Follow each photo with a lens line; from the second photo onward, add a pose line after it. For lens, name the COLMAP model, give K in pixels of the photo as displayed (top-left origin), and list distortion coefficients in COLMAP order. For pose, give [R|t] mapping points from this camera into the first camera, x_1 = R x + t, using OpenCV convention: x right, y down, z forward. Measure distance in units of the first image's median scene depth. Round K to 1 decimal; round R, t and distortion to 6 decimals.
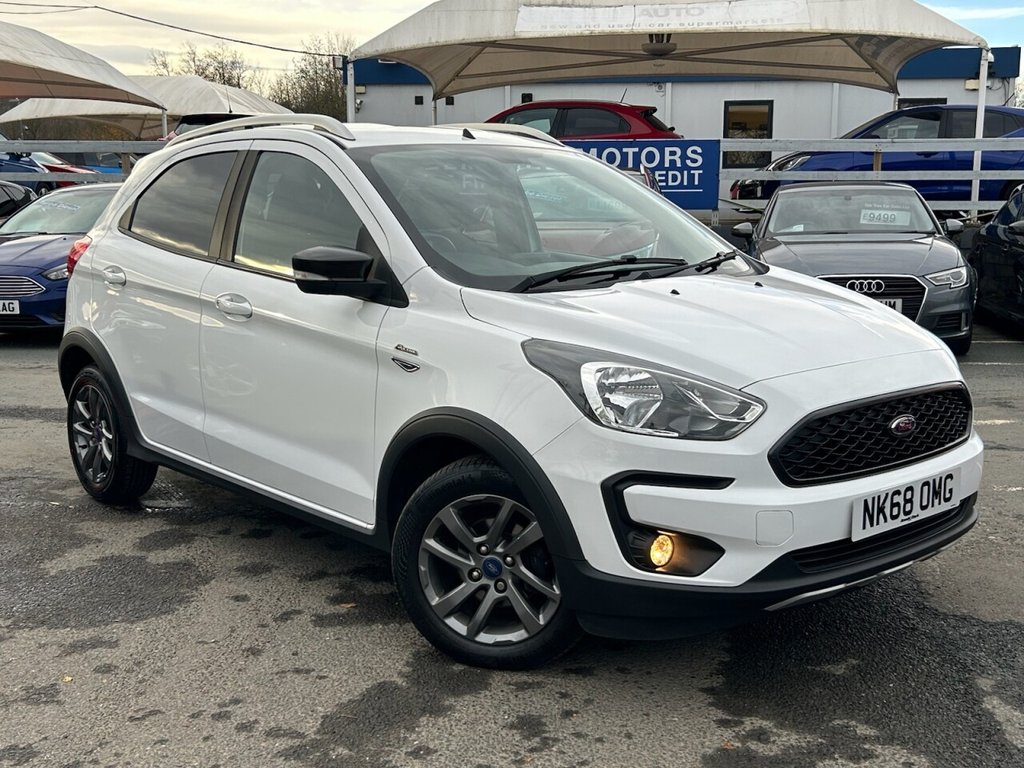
lens RADIAL K [[1209.4, 0, 516.8], [0, 1209.4, 388.5], [0, 0, 1]] dist [0.045705, 0.000000]
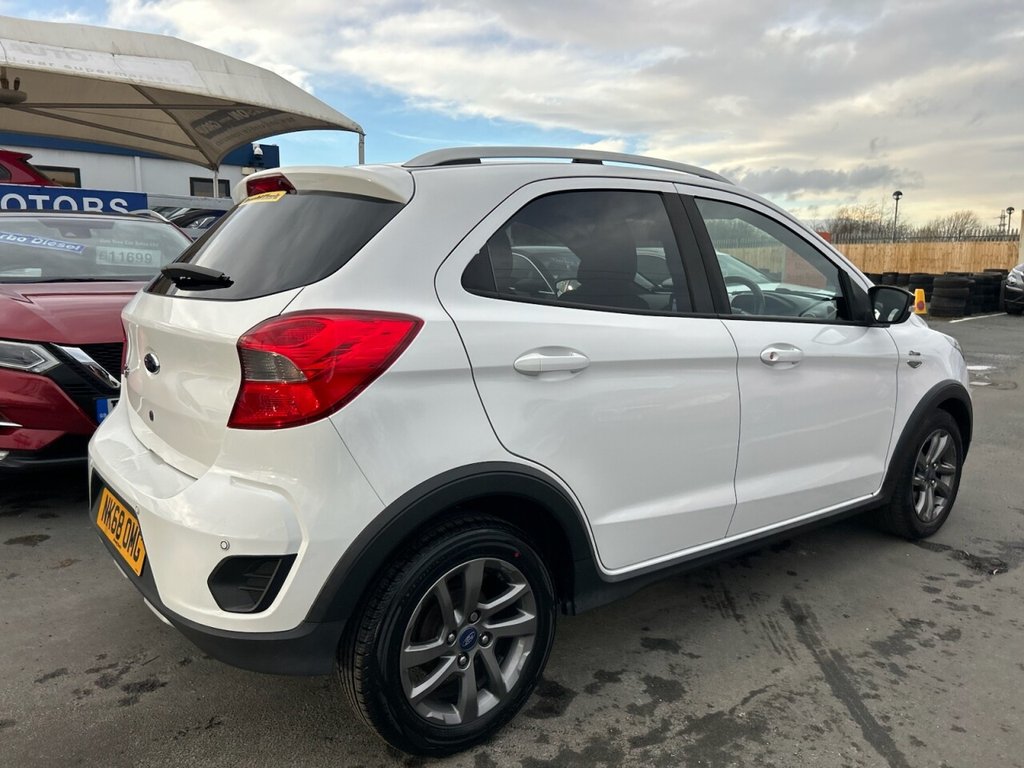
lens RADIAL K [[772.4, 0, 504.7], [0, 772.4, 375.1], [0, 0, 1]] dist [0.051468, -0.052996]
pose [[0.678494, -0.103384, 0.727294, -0.092848], [0.109624, 0.993211, 0.038916, -0.052672], [-0.726380, 0.053325, 0.685221, 0.357173]]
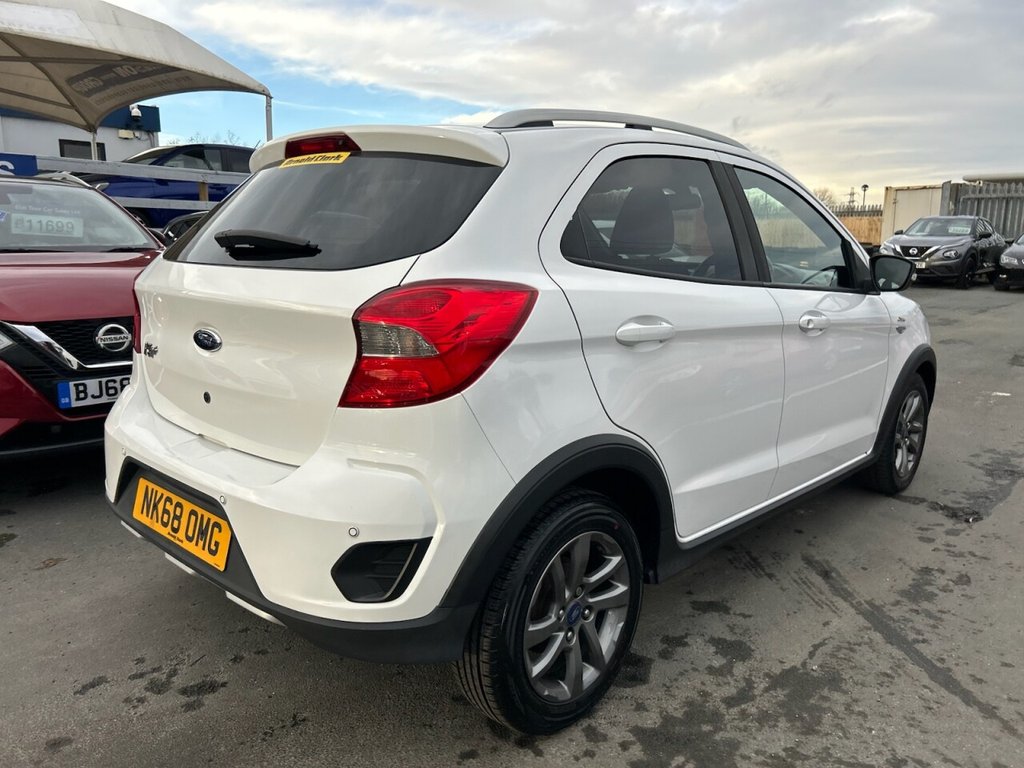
lens RADIAL K [[772.4, 0, 504.0], [0, 772.4, 380.7], [0, 0, 1]] dist [0.051468, -0.052996]
pose [[0.561090, -0.148469, 0.814331, -0.111867], [0.121465, 0.987901, 0.096422, -0.056163], [-0.818795, 0.044811, 0.572335, 0.387153]]
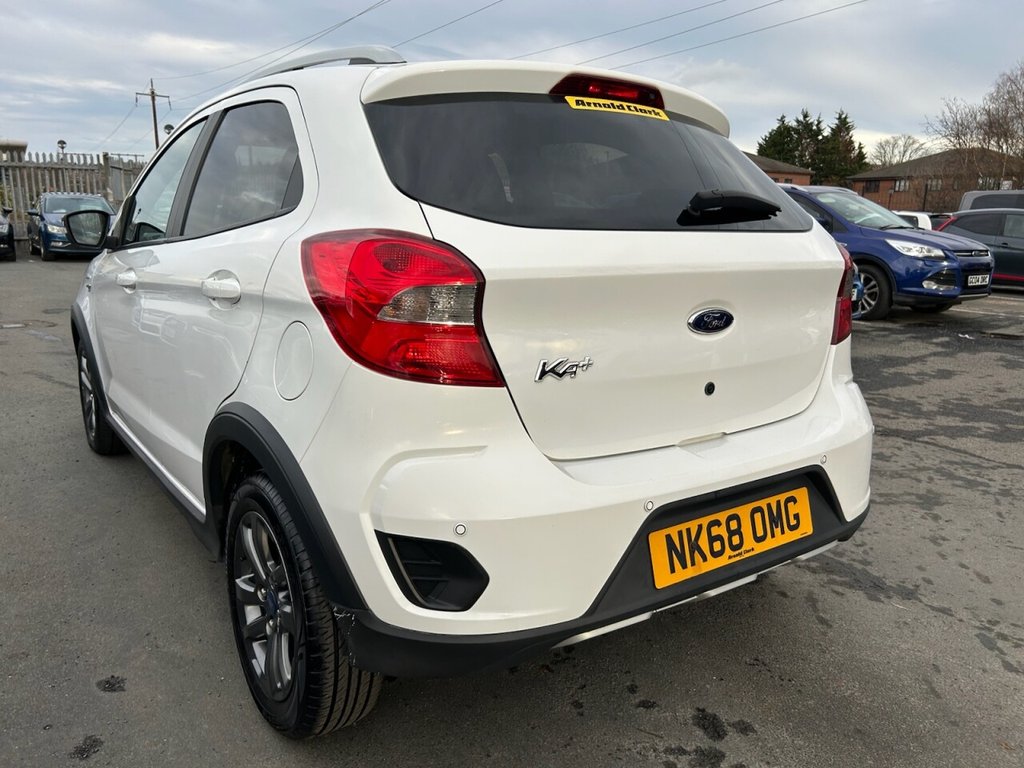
lens RADIAL K [[772.4, 0, 517.1], [0, 772.4, 390.9], [0, 0, 1]] dist [0.051468, -0.052996]
pose [[-0.709578, -0.163721, 0.685342, -0.089994], [0.089905, 0.943646, 0.318512, -0.084612], [-0.698867, 0.287625, -0.654871, 0.597099]]
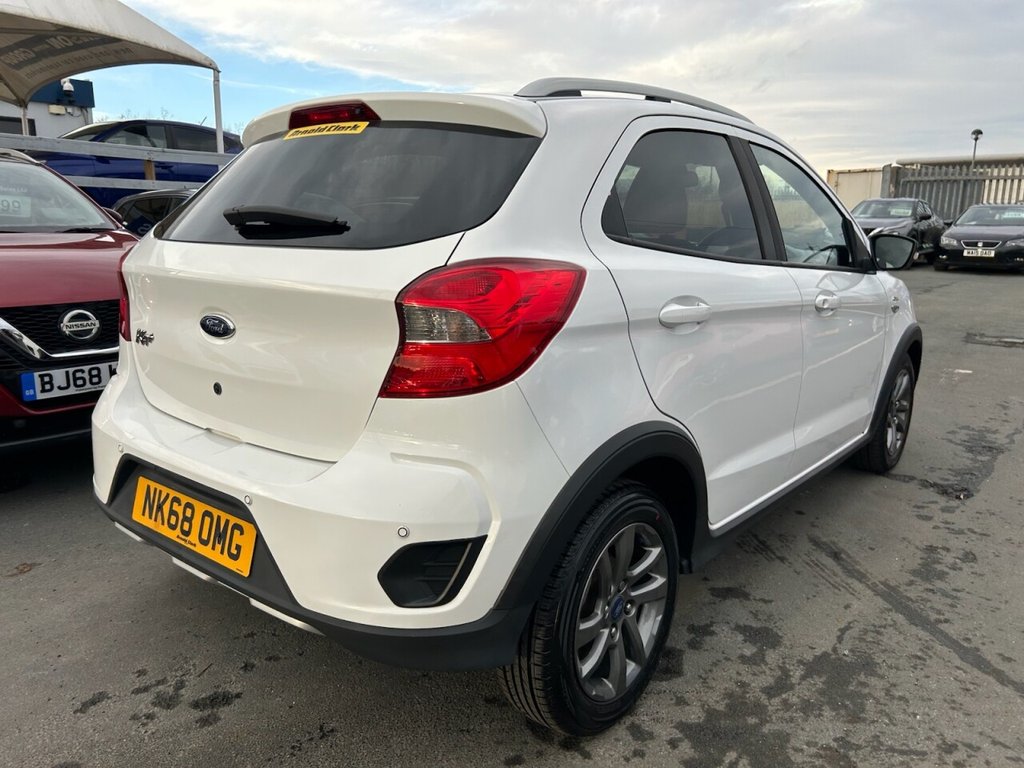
lens RADIAL K [[772.4, 0, 504.3], [0, 772.4, 380.2], [0, 0, 1]] dist [0.051468, -0.052996]
pose [[0.500824, -0.173335, 0.848015, -0.113472], [0.127083, 0.983851, 0.126046, -0.057656], [-0.856169, 0.044642, 0.514764, 0.403114]]
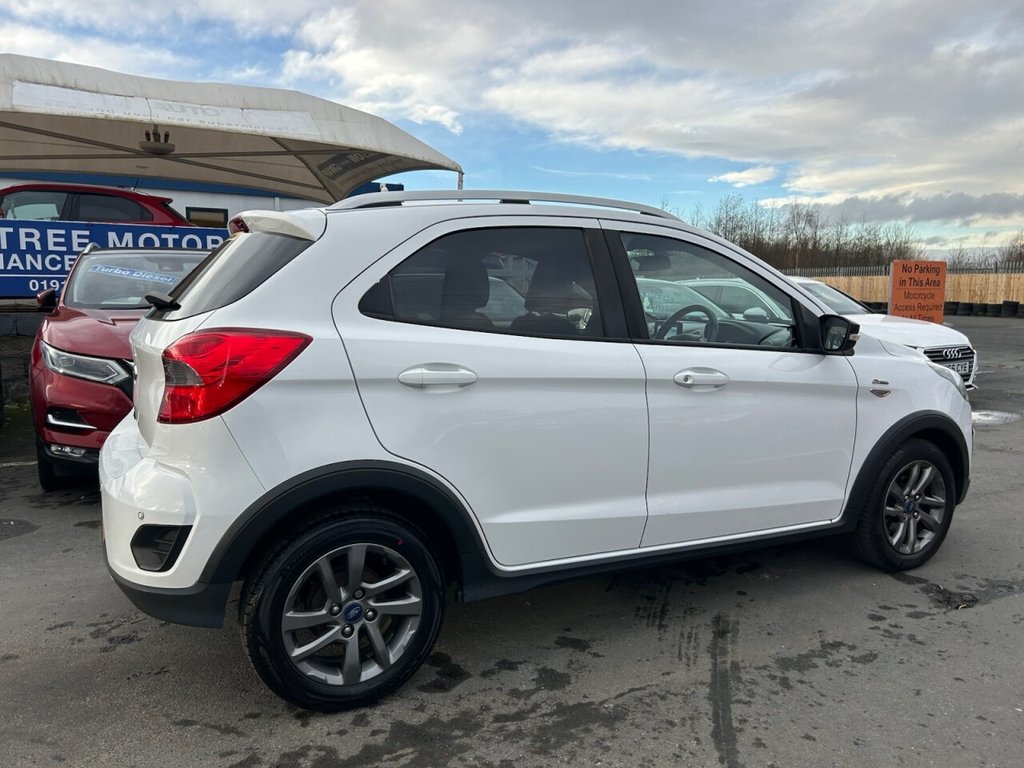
lens RADIAL K [[772.4, 0, 504.9], [0, 772.4, 379.1], [0, 0, 1]] dist [0.051468, -0.052996]
pose [[0.798194, -0.063082, 0.599089, -0.071395], [0.088361, 0.996006, -0.012850, -0.045226], [-0.595885, 0.063193, 0.800579, 0.312065]]
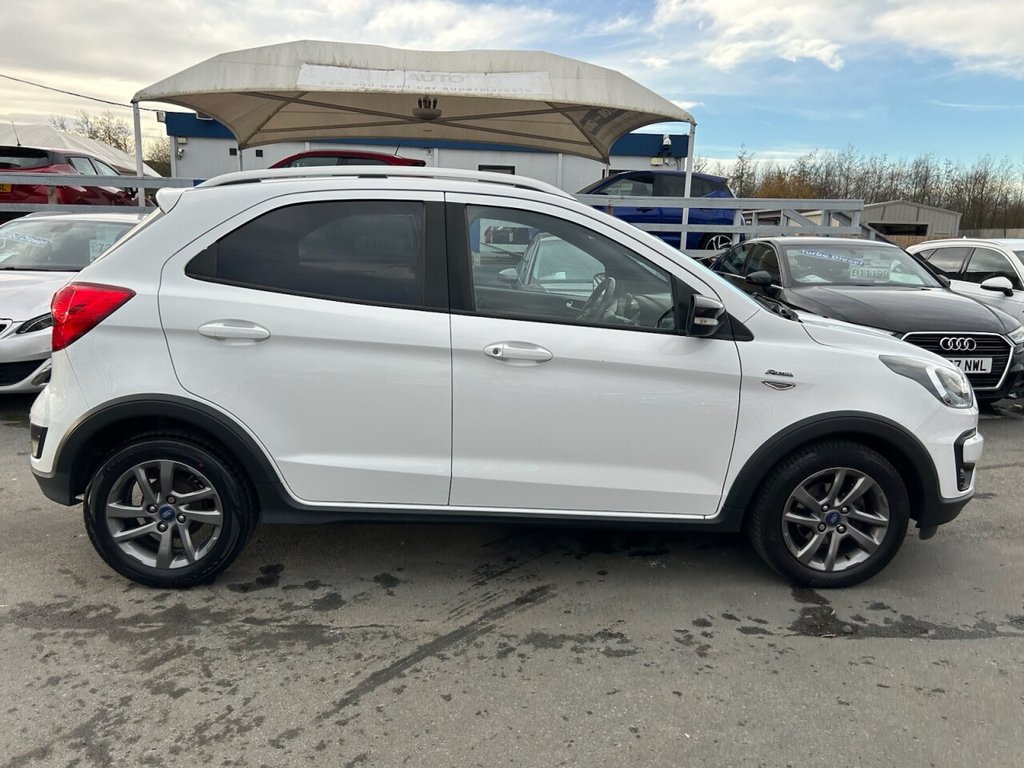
lens RADIAL K [[772.4, 0, 507.6], [0, 772.4, 382.3], [0, 0, 1]] dist [0.051468, -0.052996]
pose [[0.977492, -0.012723, 0.210587, 0.033425], [0.006240, 0.999487, 0.031424, -0.042245], [-0.210878, -0.029402, 0.977070, 0.251119]]
